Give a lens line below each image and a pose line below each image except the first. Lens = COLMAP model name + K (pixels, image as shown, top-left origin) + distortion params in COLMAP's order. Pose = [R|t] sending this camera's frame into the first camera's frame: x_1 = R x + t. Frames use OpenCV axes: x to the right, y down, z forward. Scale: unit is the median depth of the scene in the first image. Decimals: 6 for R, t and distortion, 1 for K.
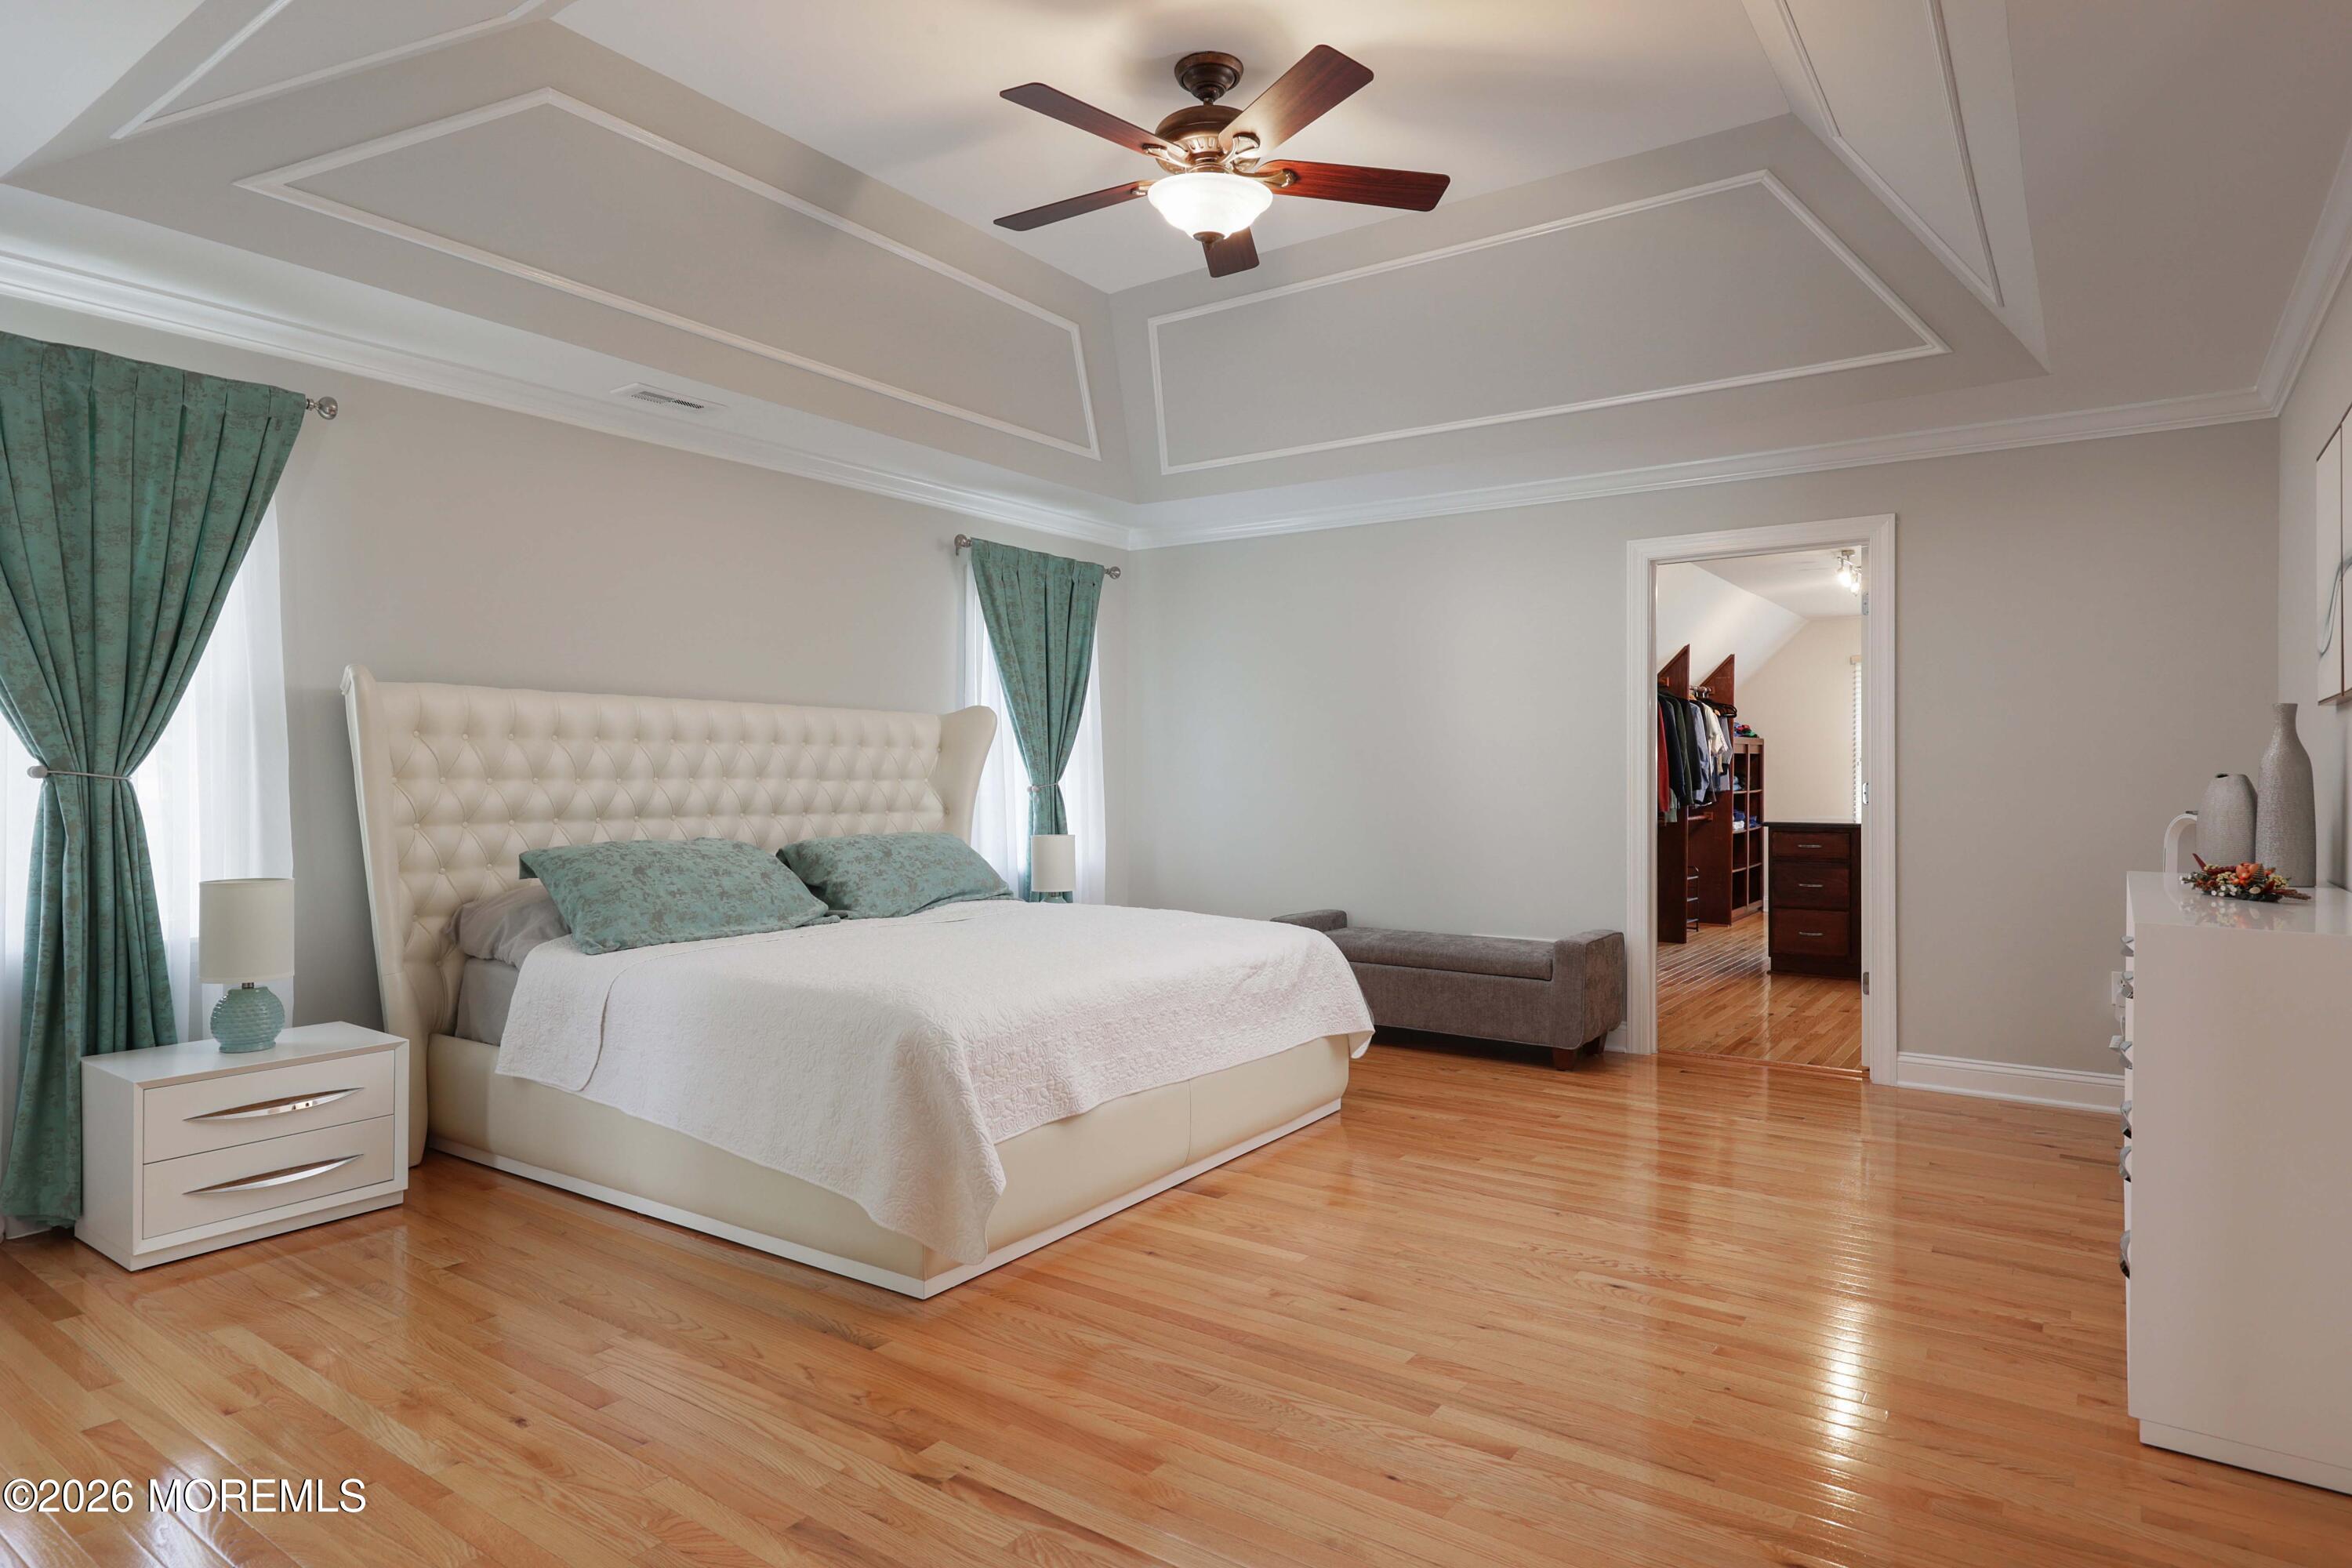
lens RADIAL K [[1320.7, 0, 1177.0], [0, 1320.7, 780.4], [0, 0, 1]] dist [-0.002426, -0.000120]
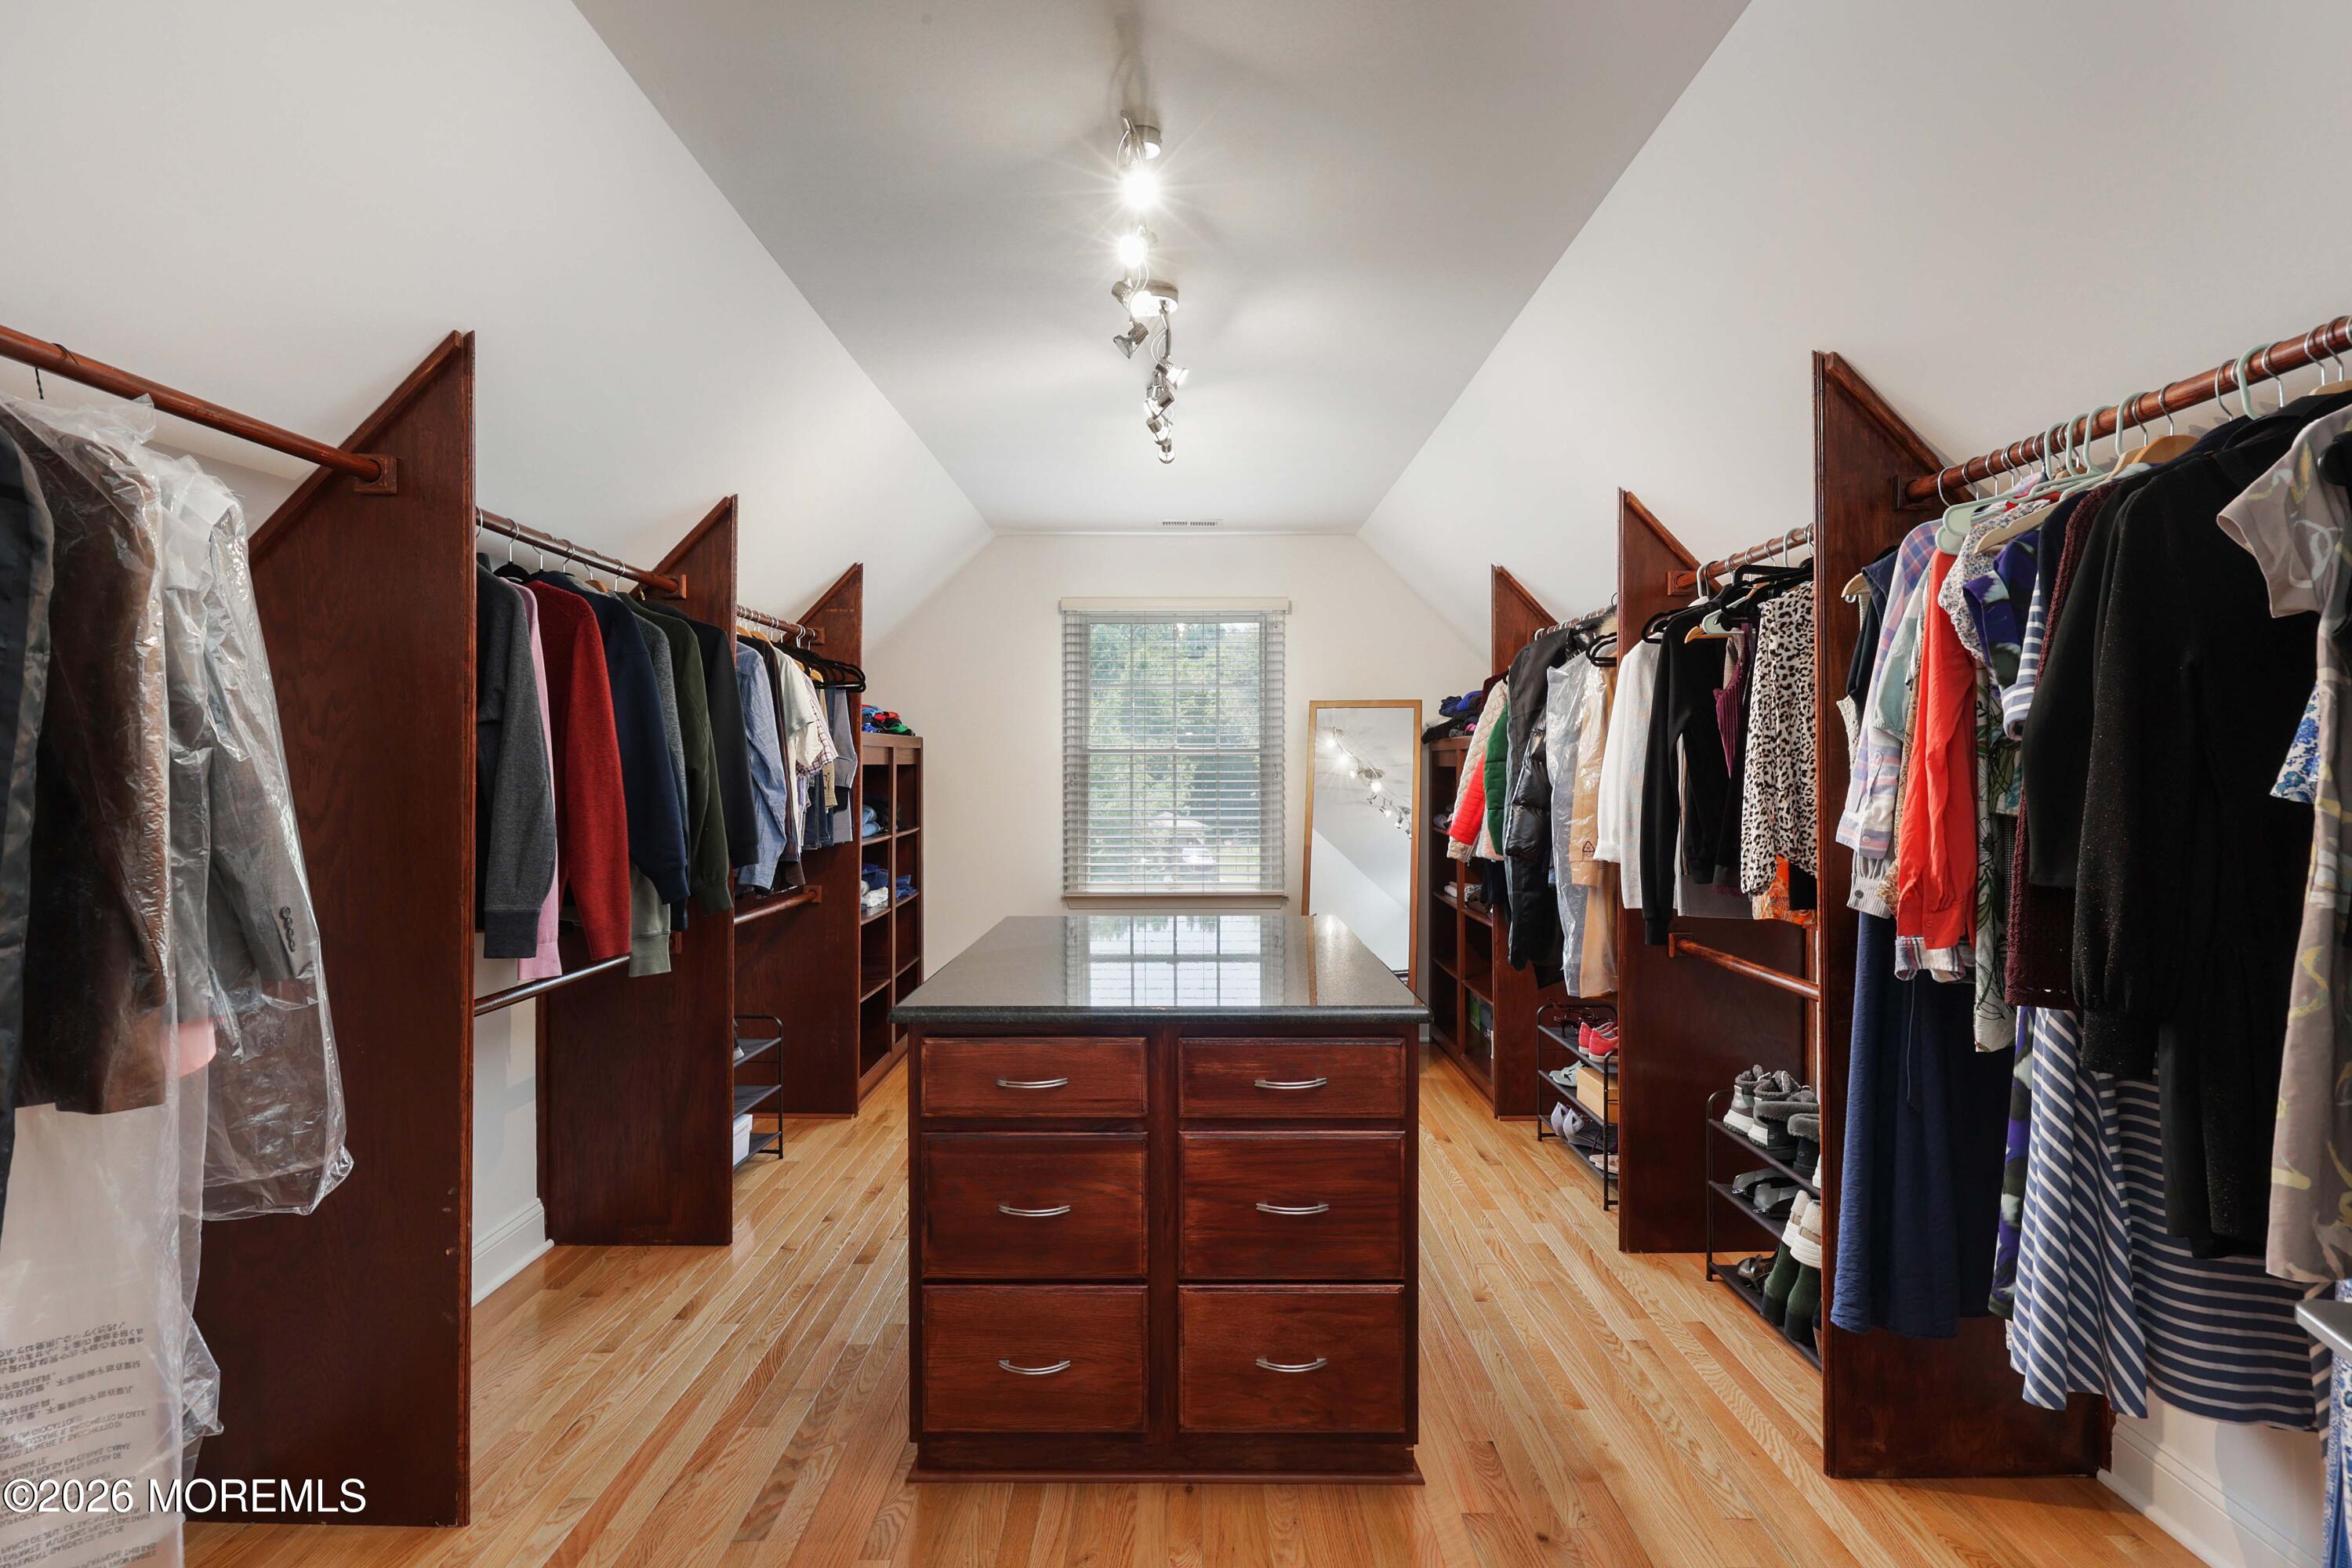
lens RADIAL K [[1186.5, 0, 1177.3], [0, 1186.5, 787.0], [0, 0, 1]] dist [-0.001728, -0.000075]
pose [[0.817895, -0.007676, 0.575316, 0.262178], [0.001602, 0.999938, 0.011064, -0.017023], [-0.575365, -0.008128, 0.817856, 0.566503]]
